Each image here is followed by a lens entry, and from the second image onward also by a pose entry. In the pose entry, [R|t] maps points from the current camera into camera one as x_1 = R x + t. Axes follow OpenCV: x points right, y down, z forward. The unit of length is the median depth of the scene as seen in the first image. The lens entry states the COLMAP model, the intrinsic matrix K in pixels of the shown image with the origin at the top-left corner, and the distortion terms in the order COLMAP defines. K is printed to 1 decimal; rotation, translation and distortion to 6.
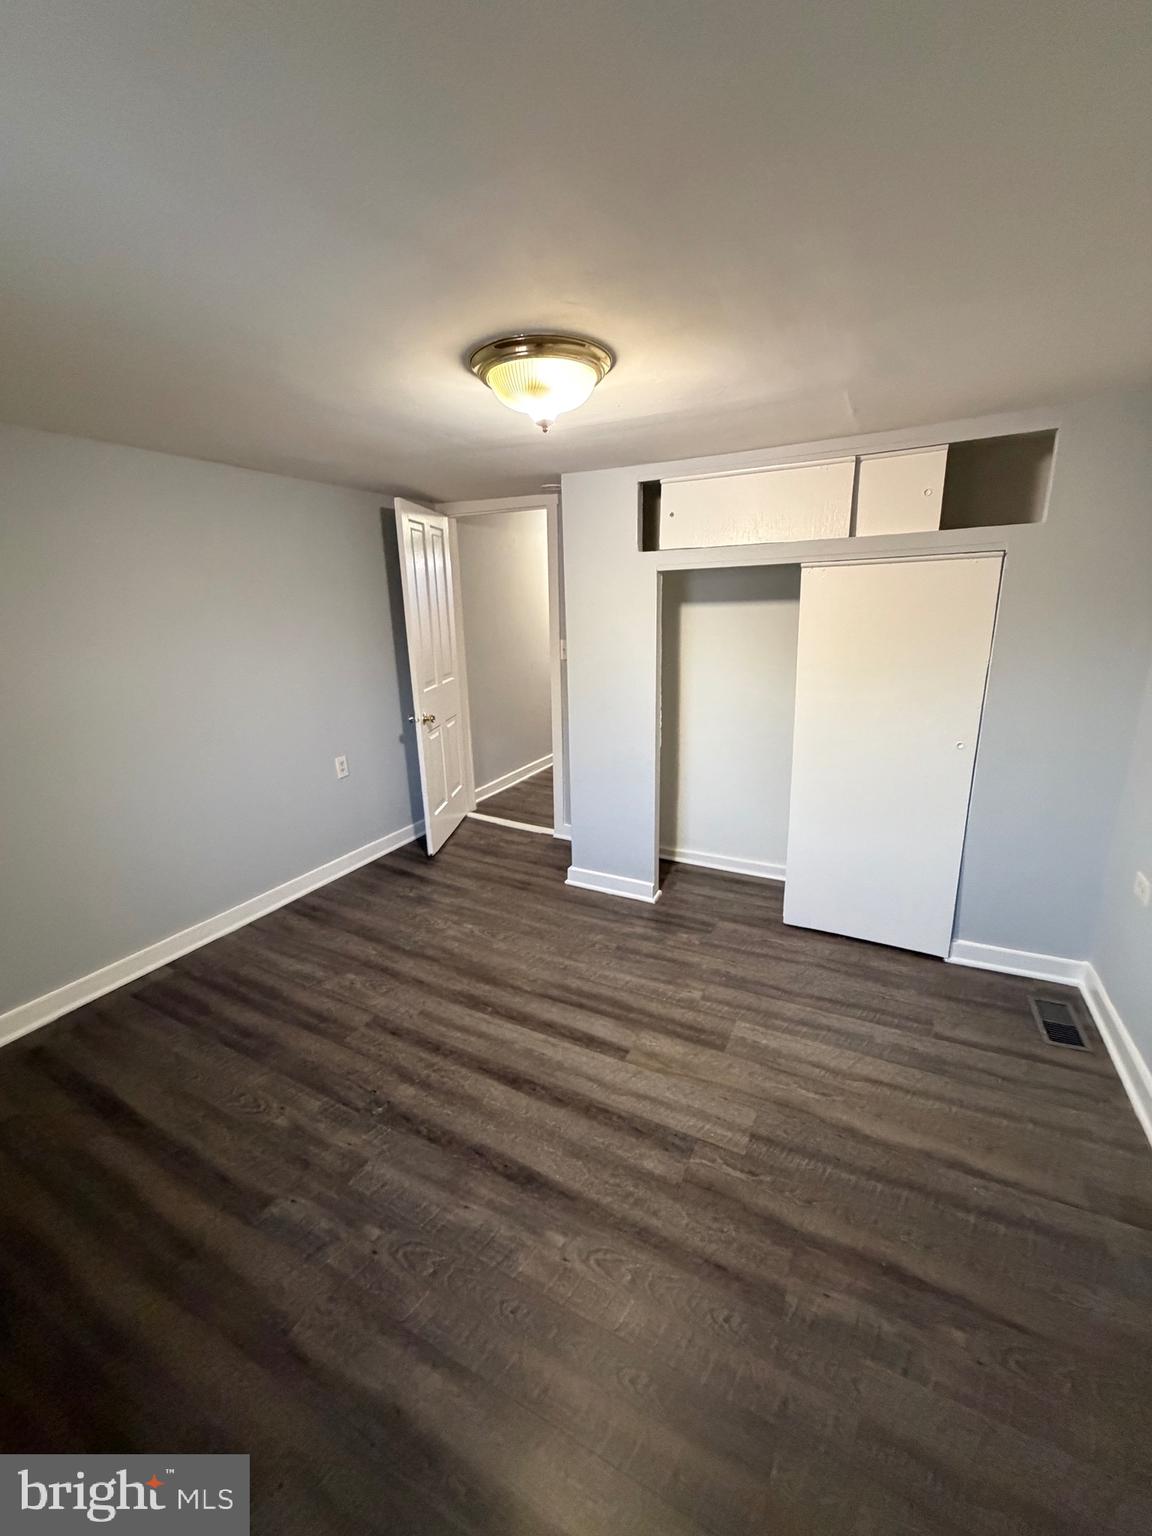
lens RADIAL K [[610.4, 0, 579.5], [0, 610.4, 766.2], [0, 0, 1]] dist [0.001679, -0.000079]
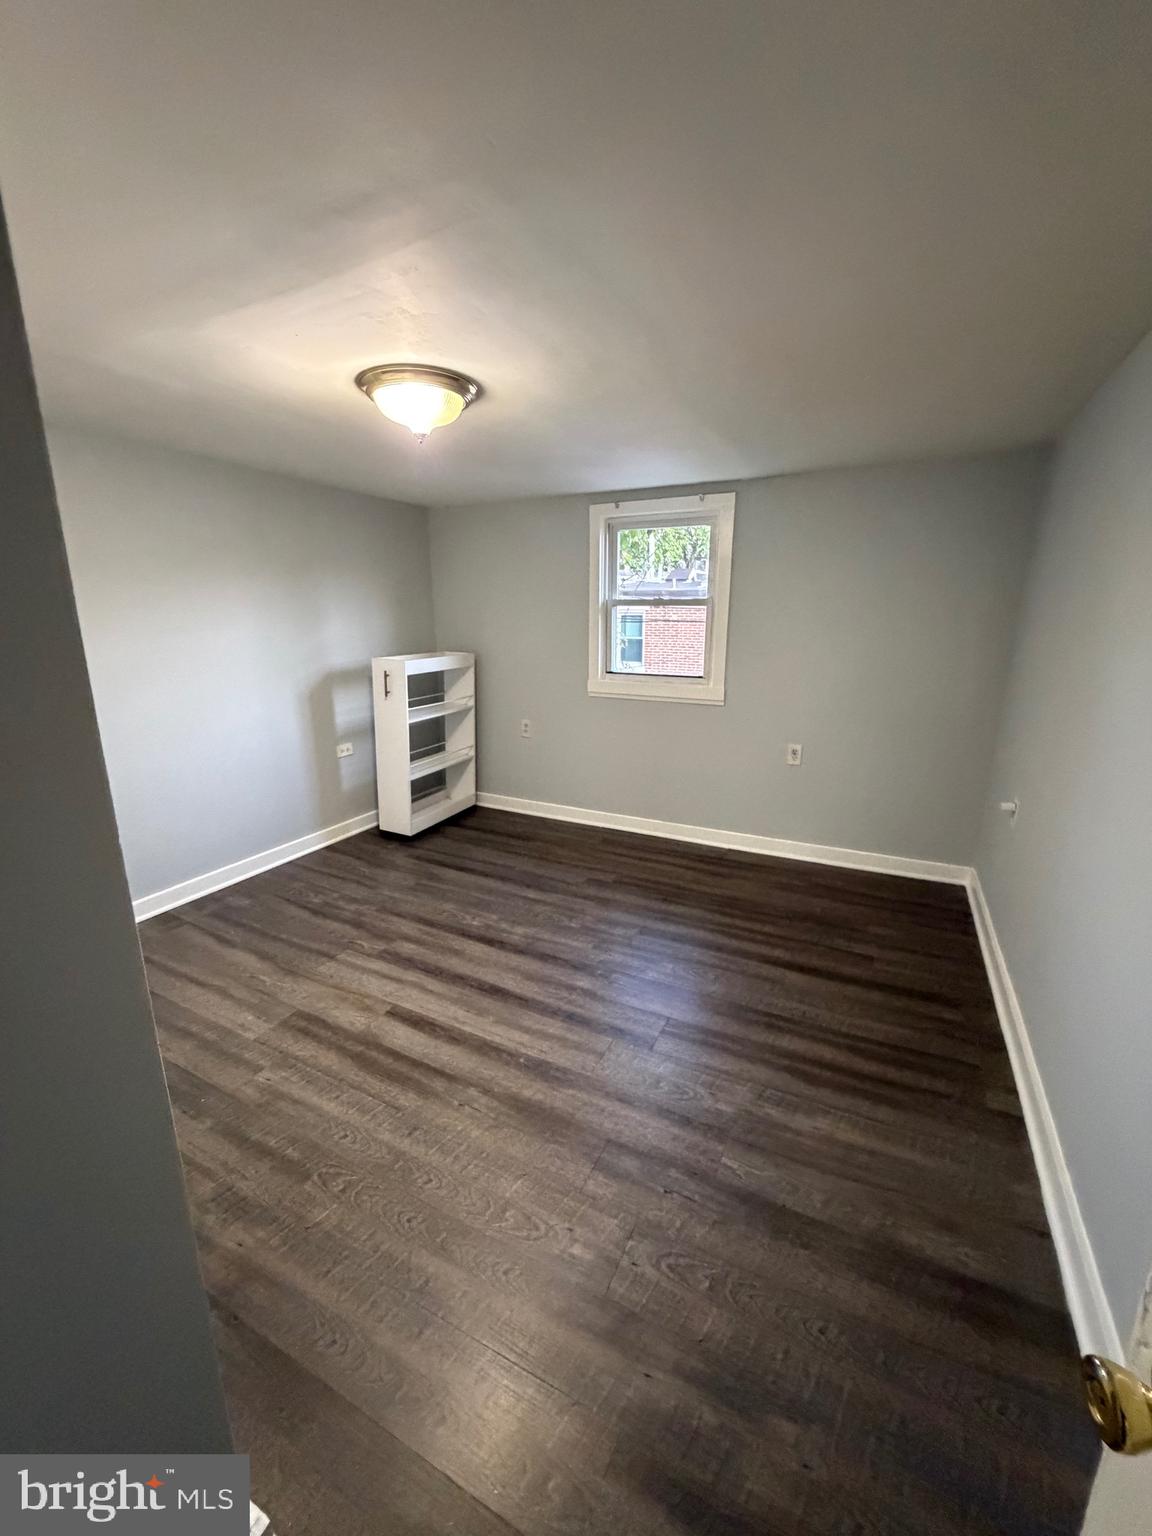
lens RADIAL K [[610.4, 0, 577.8], [0, 610.4, 757.8], [0, 0, 1]] dist [0.001679, -0.000079]
pose [[-0.999781, 0.020635, 0.003609, -0.259772], [0.019849, 0.878077, 0.478108, -0.409945], [0.006697, 0.478074, -0.878294, 1.691517]]
